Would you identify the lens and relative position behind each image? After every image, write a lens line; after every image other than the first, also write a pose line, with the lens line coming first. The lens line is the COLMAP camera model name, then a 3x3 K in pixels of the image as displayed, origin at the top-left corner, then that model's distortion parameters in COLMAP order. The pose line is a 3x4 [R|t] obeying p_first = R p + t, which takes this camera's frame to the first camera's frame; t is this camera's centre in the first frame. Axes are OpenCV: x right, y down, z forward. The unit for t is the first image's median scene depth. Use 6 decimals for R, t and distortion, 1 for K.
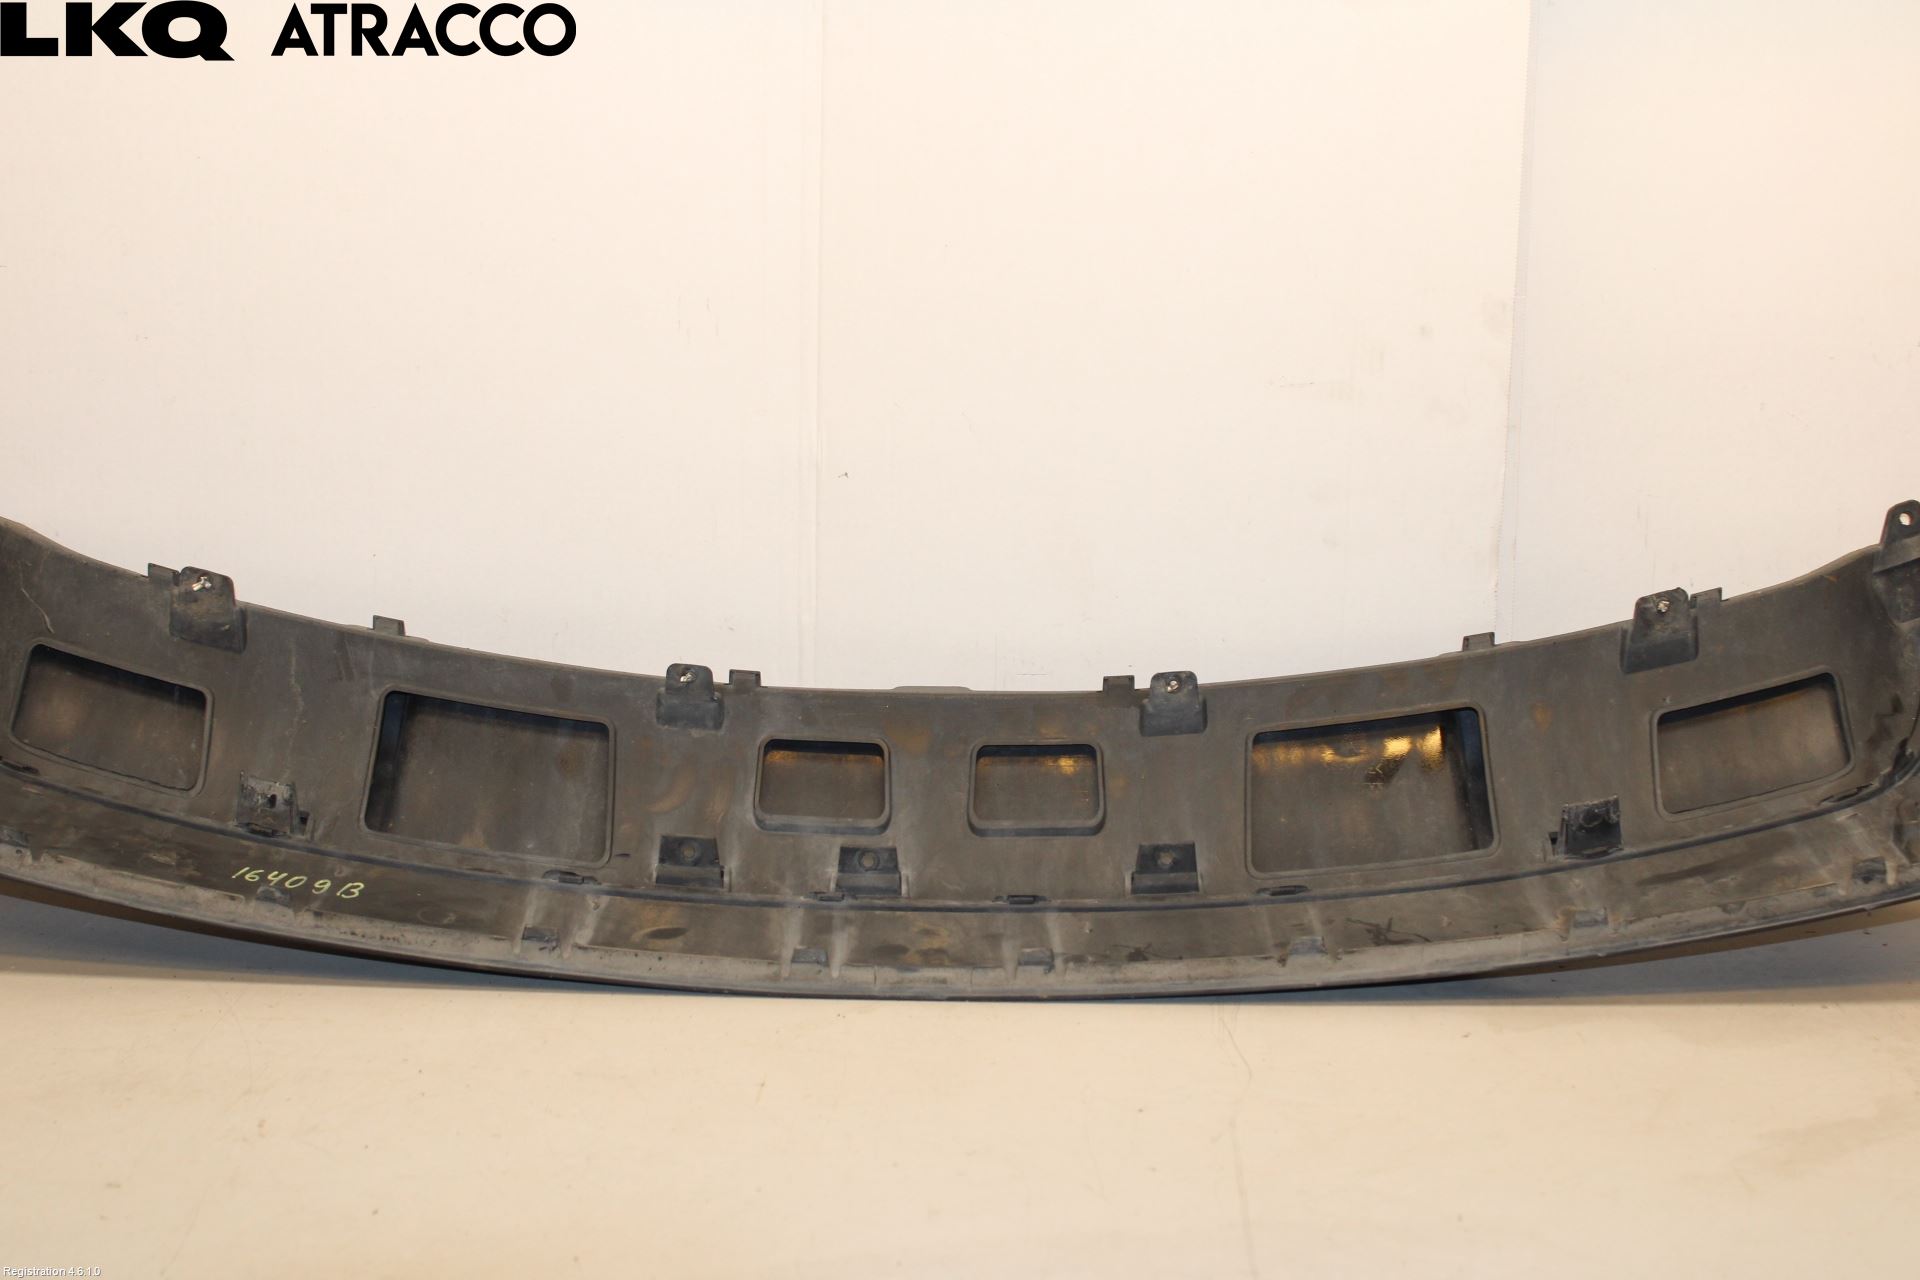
lens RADIAL K [[2951.8, 0, 960.0], [0, 2951.8, 640.0], [0, 0, 1]] dist [-0.019369, 0.060108]
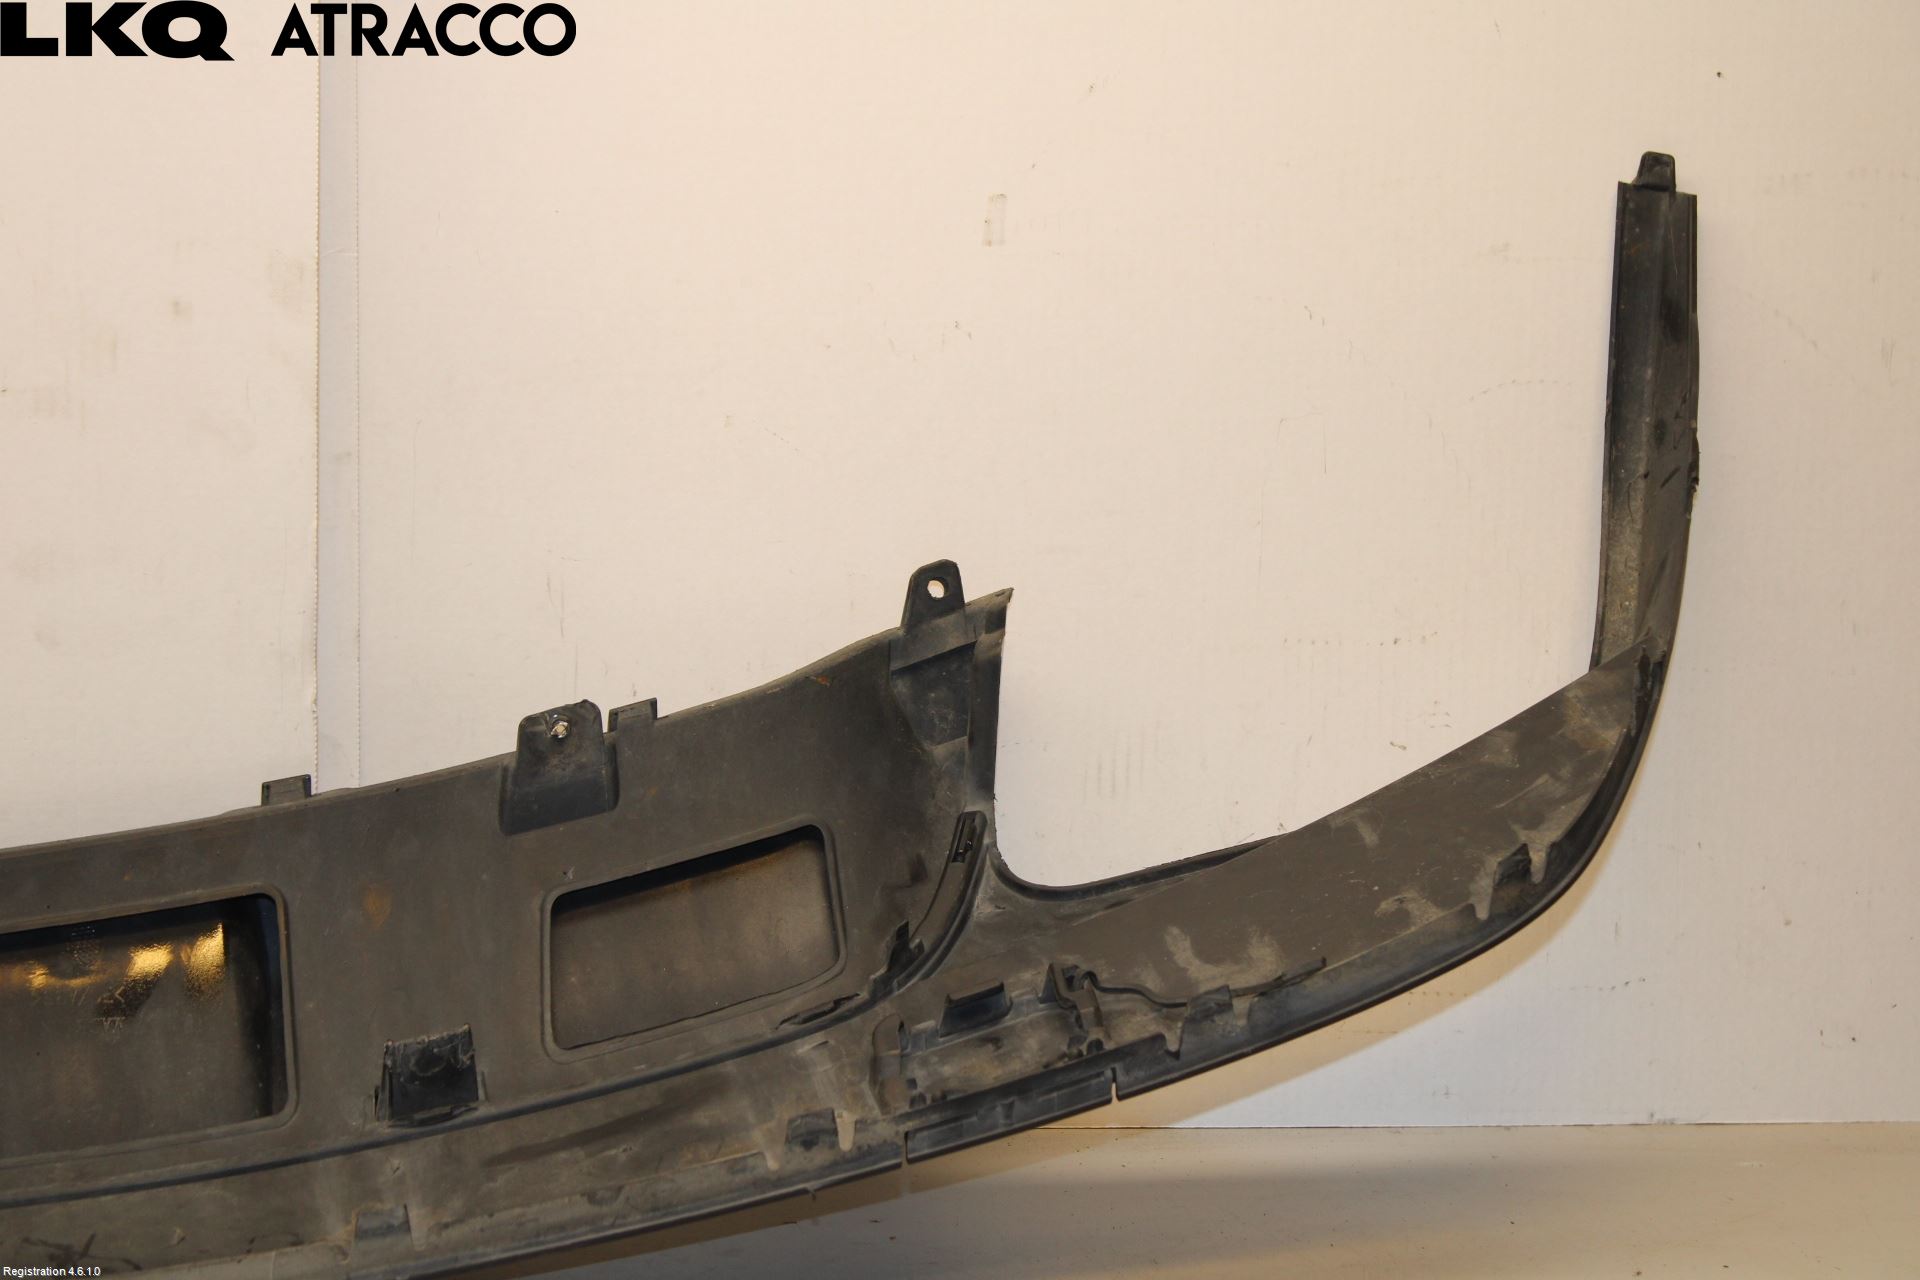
lens RADIAL K [[4498.8, 0, 960.0], [0, 4498.8, 640.0], [0, 0, 1]] dist [0.045663, 0.534379]
pose [[0.980679, -0.018352, 0.194762, 0.137791], [0.023576, 0.999421, -0.024541, -0.004938], [-0.194199, 0.028659, 0.980543, 0.009459]]
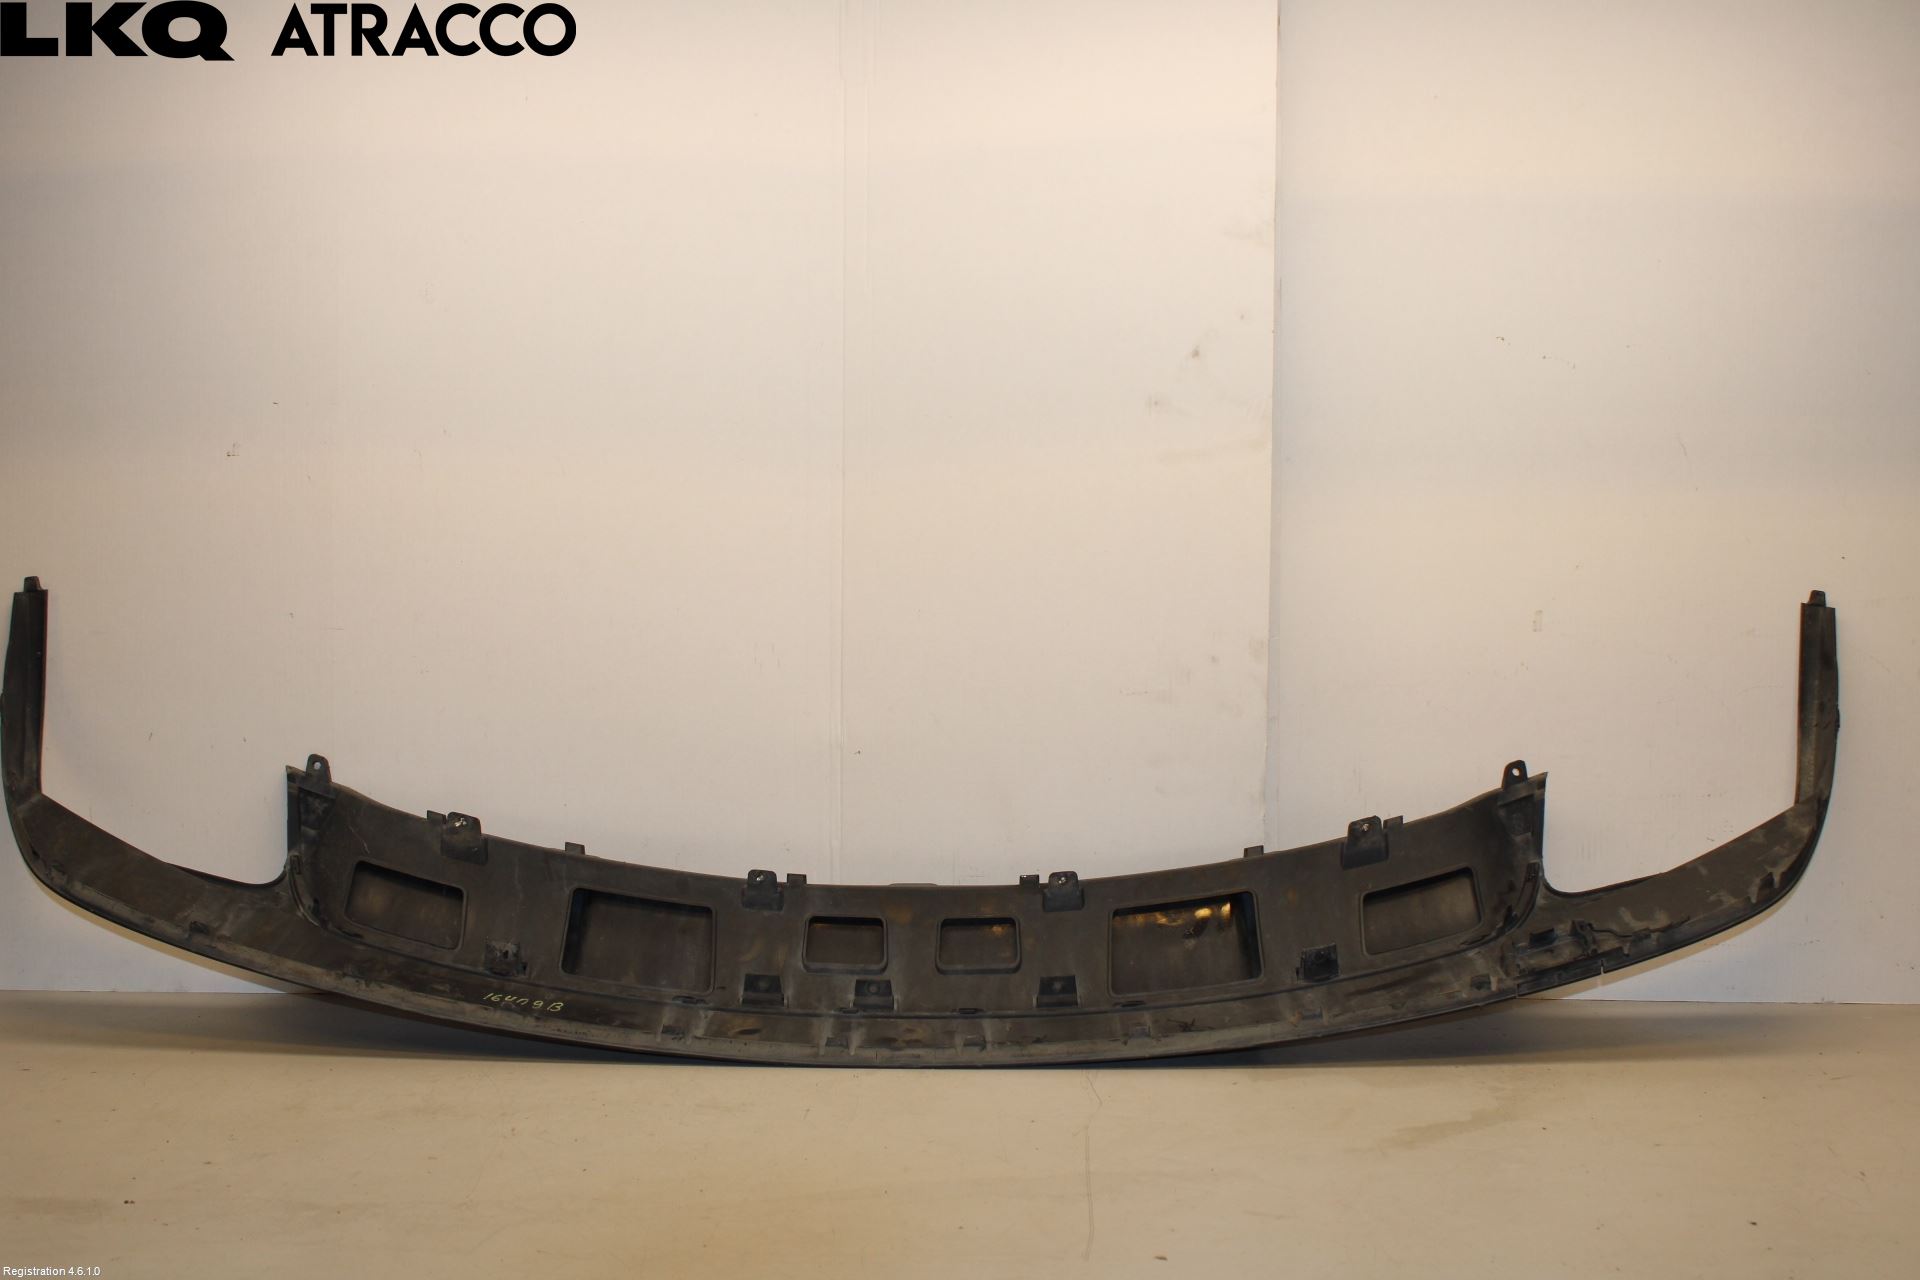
lens RADIAL K [[2309.2, 0, 960.0], [0, 2309.2, 640.0], [0, 0, 1]] dist [-0.074040, 0.042121]
pose [[0.999947, -0.010266, -0.000872, 0.019519], [0.010099, 0.993342, -0.114759, 0.030496], [0.002044, 0.114745, 0.993393, -0.276320]]
